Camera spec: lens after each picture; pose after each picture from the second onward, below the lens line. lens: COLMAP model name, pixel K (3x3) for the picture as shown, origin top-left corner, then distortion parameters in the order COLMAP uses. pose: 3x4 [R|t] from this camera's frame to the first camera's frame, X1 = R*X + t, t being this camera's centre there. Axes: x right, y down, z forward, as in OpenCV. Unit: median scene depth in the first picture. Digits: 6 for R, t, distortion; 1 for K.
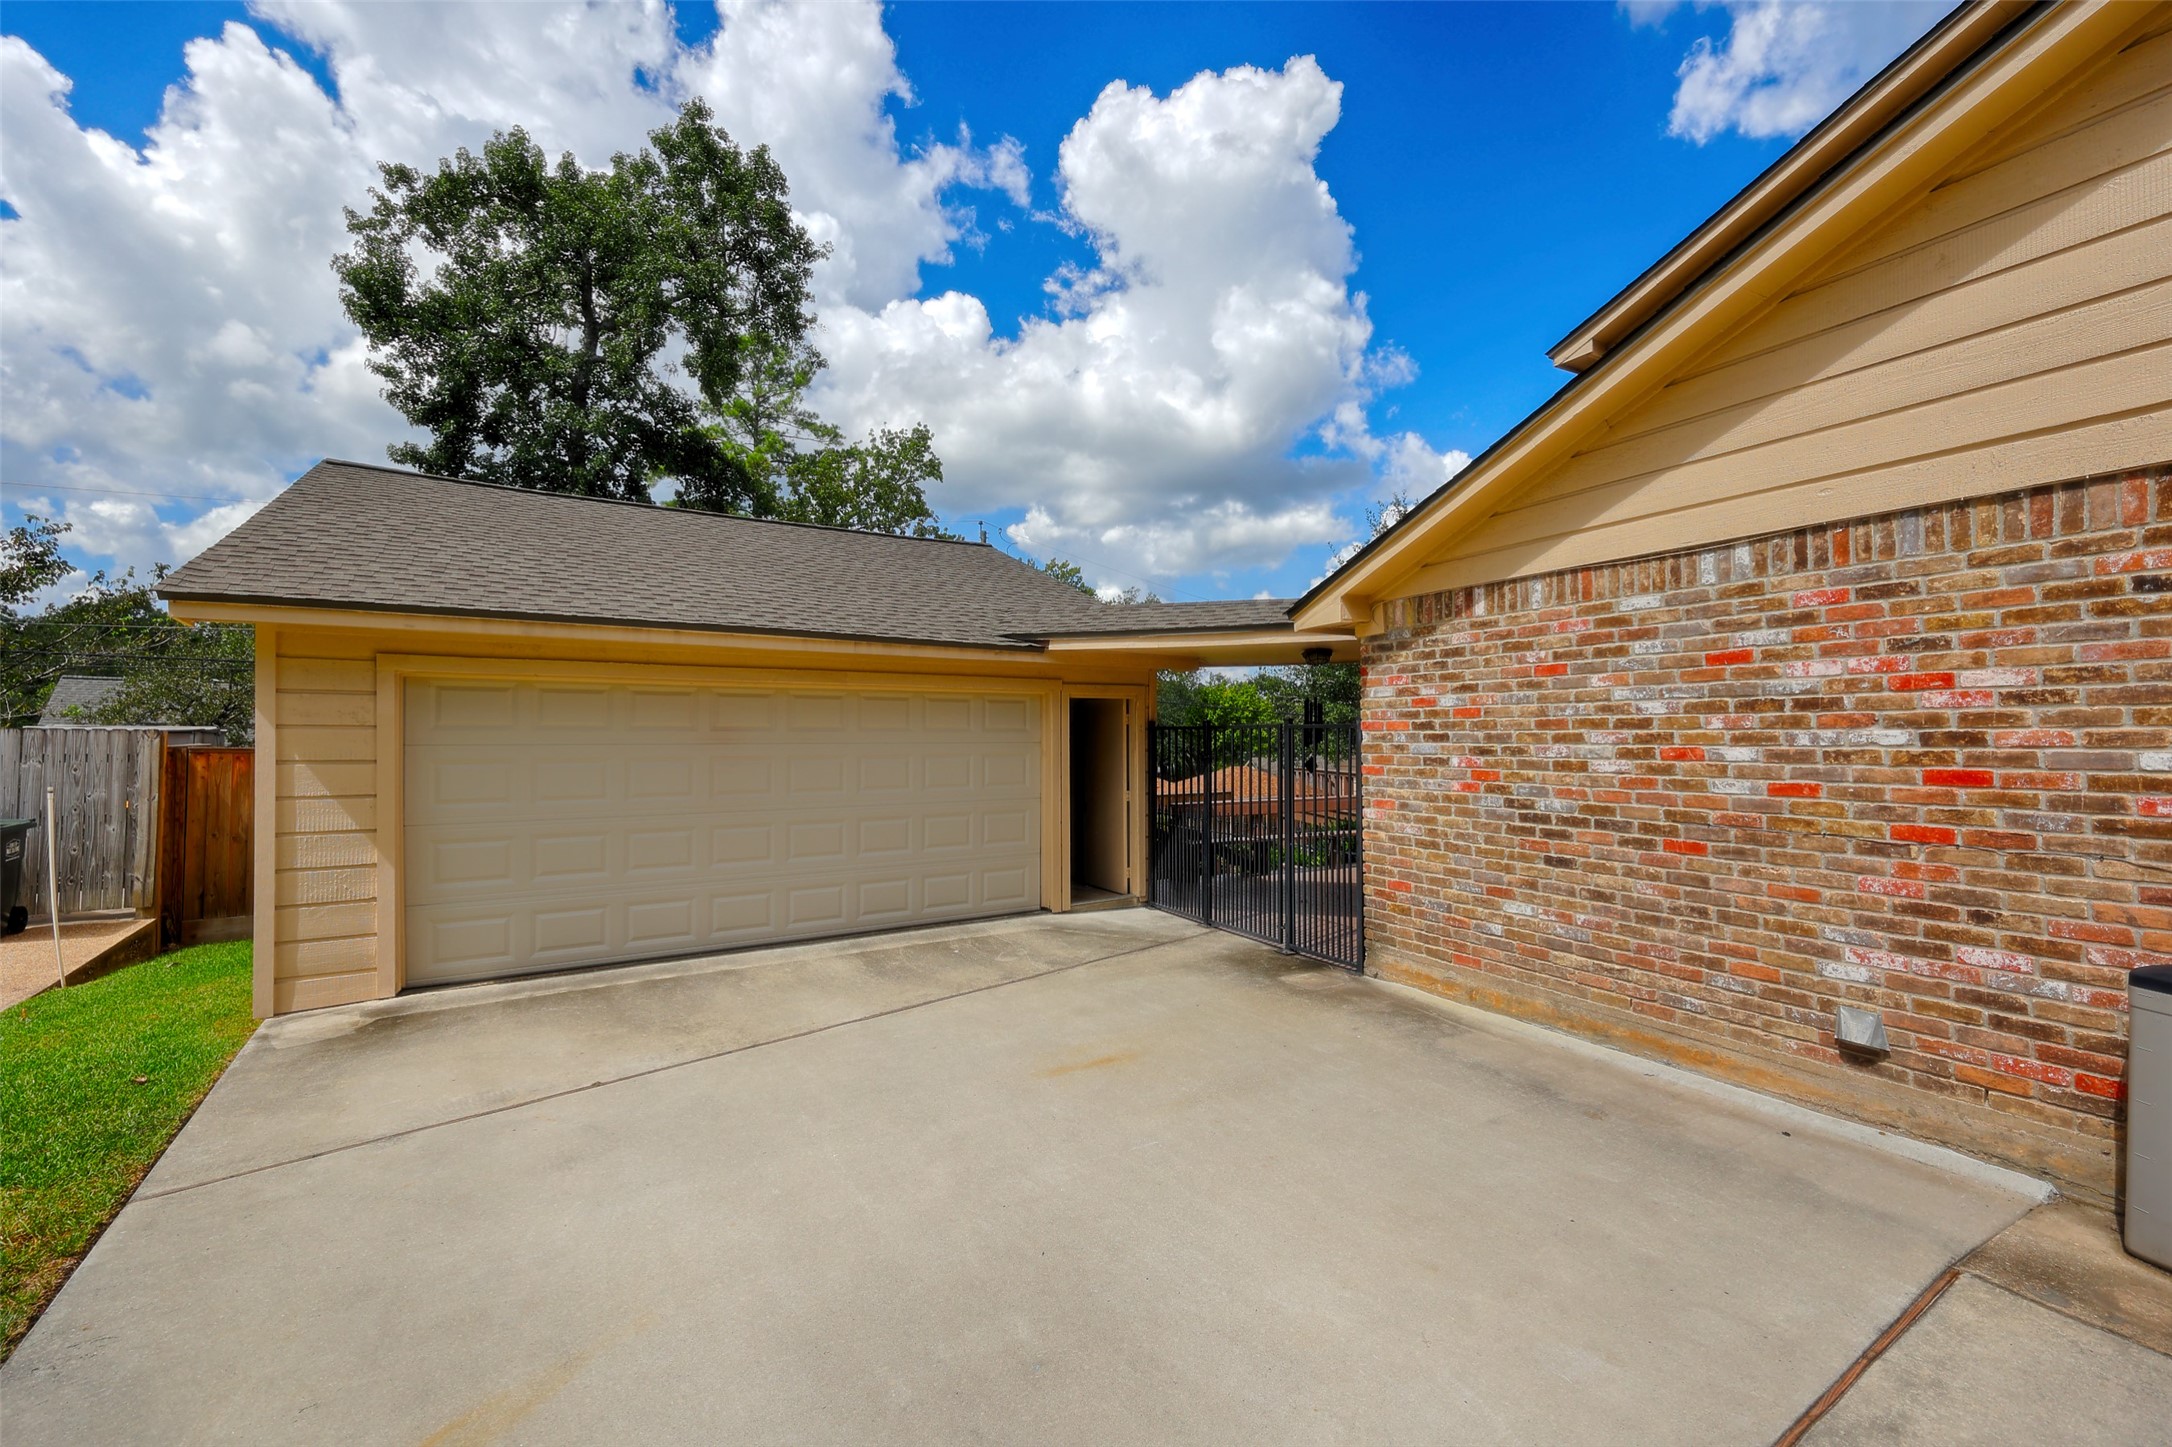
lens RADIAL K [[885.6, 0, 1088.7], [0, 885.6, 722.9], [0, 0, 1]] dist [0.001615, 0.000721]
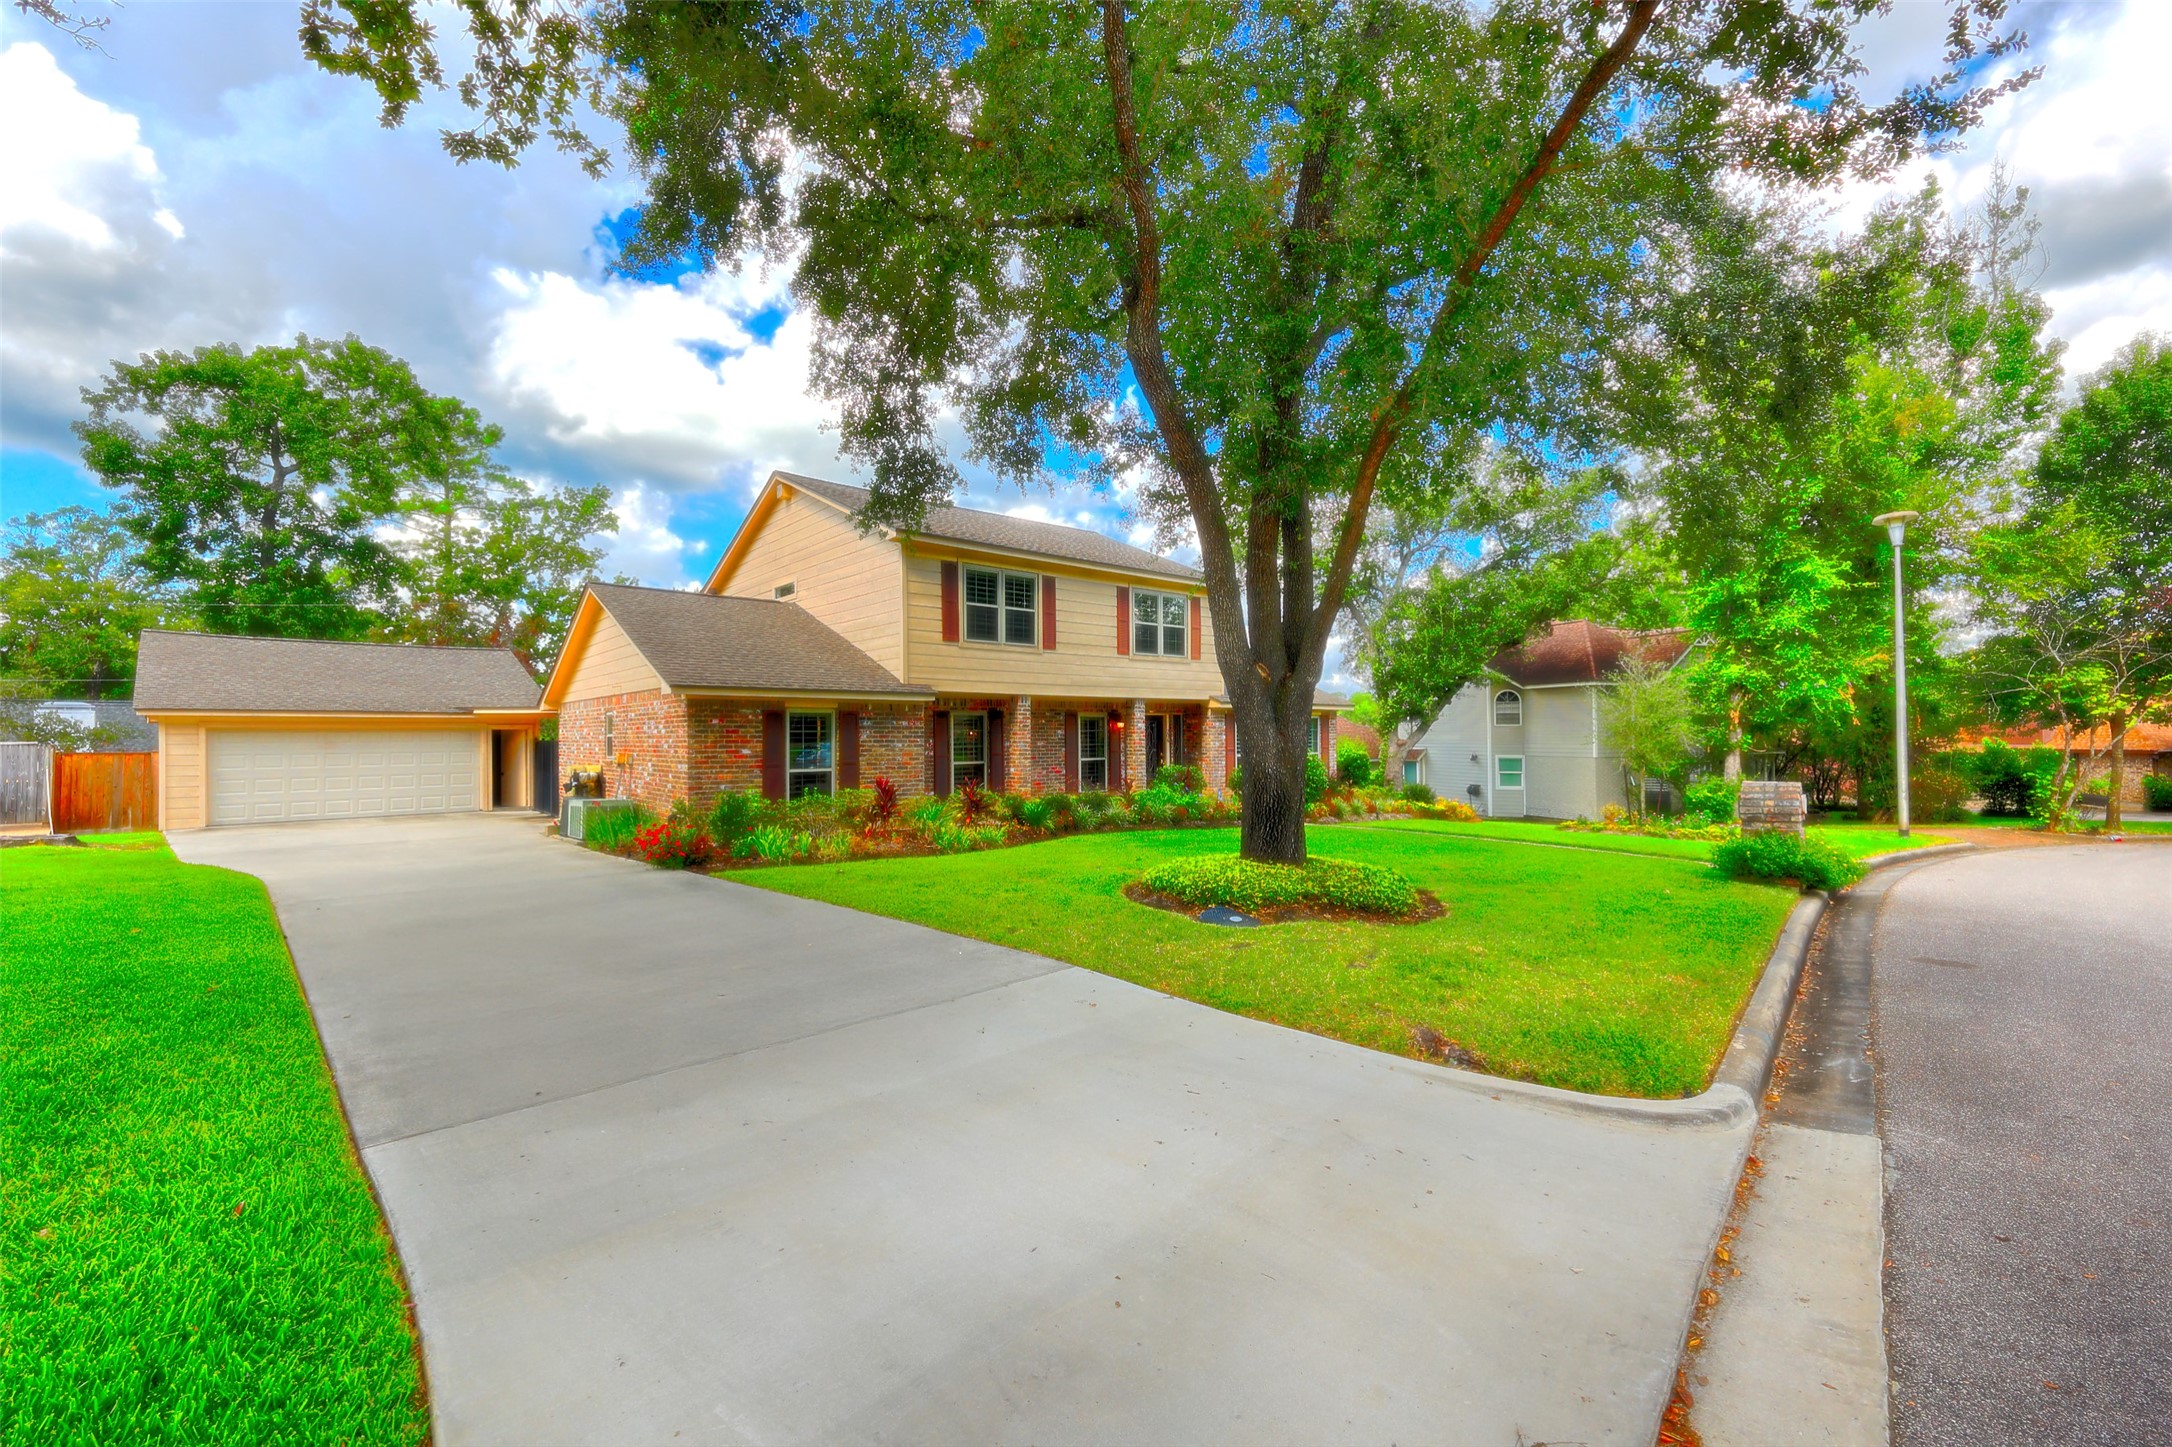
lens RADIAL K [[885.6, 0, 1088.4], [0, 885.6, 726.9], [0, 0, 1]] dist [0.001615, 0.000721]
pose [[0.974684, -0.002611, 0.223573, 0.455746], [0.001781, 0.999991, 0.003913, -0.017754], [-0.223581, -0.003415, 0.974679, -0.803102]]
